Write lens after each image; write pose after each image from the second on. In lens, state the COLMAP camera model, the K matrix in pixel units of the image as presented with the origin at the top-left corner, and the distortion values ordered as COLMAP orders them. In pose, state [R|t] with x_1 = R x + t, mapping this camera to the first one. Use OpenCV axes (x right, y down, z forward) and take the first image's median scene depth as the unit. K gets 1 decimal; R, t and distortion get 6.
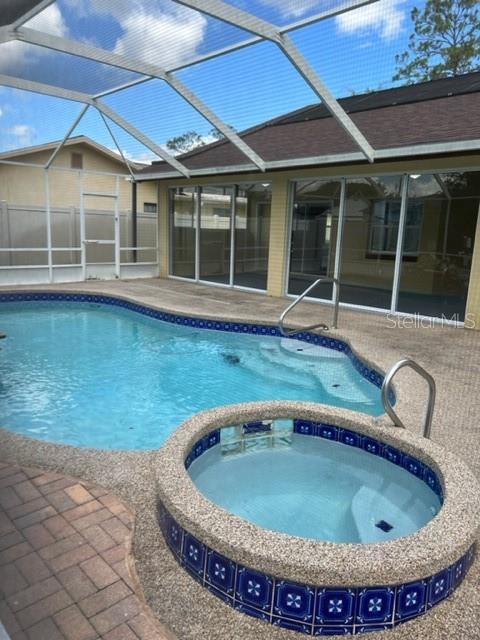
lens RADIAL K [[486.0, 0, 240.0], [0, 486.0, 320.0], [0, 0, 1]] dist [0.050343, -0.036924]
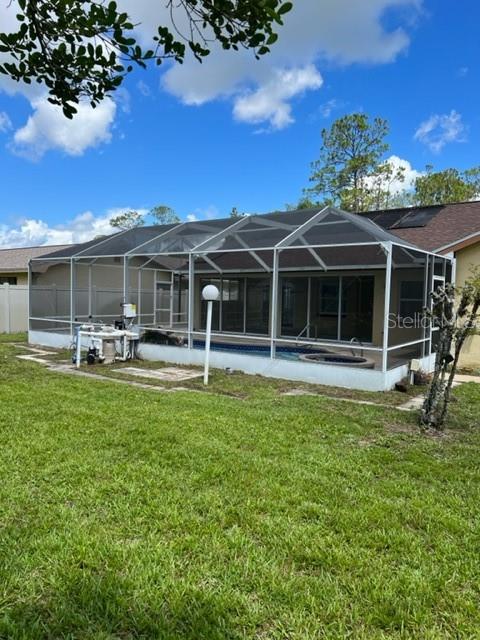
lens RADIAL K [[486.0, 0, 240.0], [0, 486.0, 320.0], [0, 0, 1]] dist [0.050343, -0.036924]
pose [[0.987889, -0.016424, 0.154294, -0.222181], [0.037294, 0.990366, -0.133359, 0.081256], [-0.150617, 0.137499, 0.978984, -0.511402]]
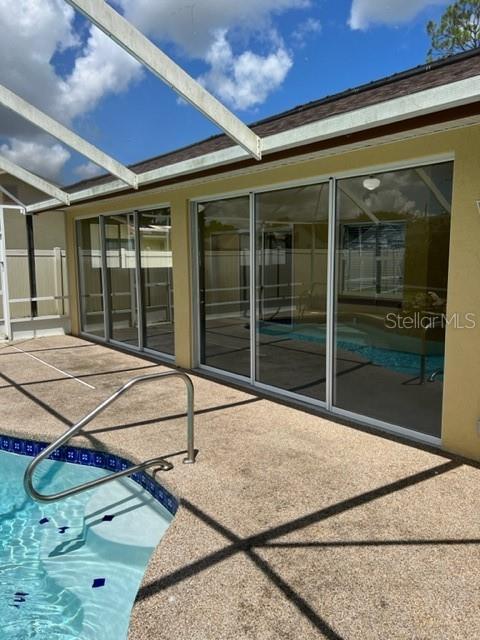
lens RADIAL K [[487.2, 0, 231.6], [0, 487.2, 318.5], [0, 0, 1]] dist [0.002724, 0.002000]
pose [[0.995442, -0.031382, -0.090058, 0.138736], [0.025996, 0.997838, -0.060367, -0.050868], [0.091758, 0.057750, 0.994105, 0.216322]]
